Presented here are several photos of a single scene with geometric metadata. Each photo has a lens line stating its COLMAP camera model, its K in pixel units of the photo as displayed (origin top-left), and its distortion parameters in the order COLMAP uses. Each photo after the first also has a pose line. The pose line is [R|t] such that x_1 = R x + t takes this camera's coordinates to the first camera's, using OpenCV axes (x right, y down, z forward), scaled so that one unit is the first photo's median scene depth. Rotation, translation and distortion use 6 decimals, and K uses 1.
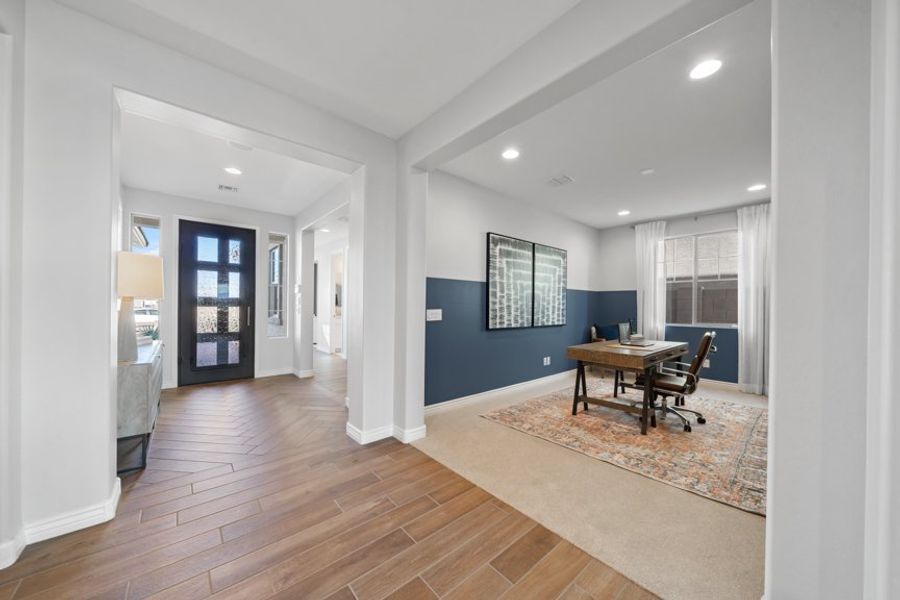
lens RADIAL K [[316.0, 0, 445.3], [0, 316.0, 301.0], [0, 0, 1]] dist [0.000876, -0.000033]
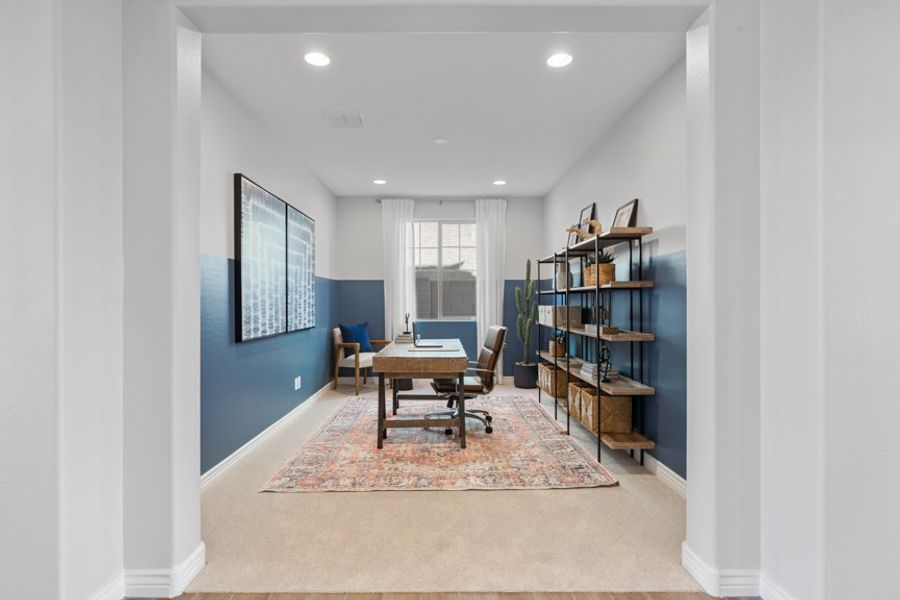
lens RADIAL K [[459.7, 0, 438.0], [0, 459.7, 295.8], [0, 0, 1]] dist [0.013024, 0.000082]
pose [[0.646688, -0.003596, 0.762746, -0.287610], [-0.001485, 0.999981, 0.005974, -0.000019], [-0.762753, -0.004996, 0.646670, 0.187680]]
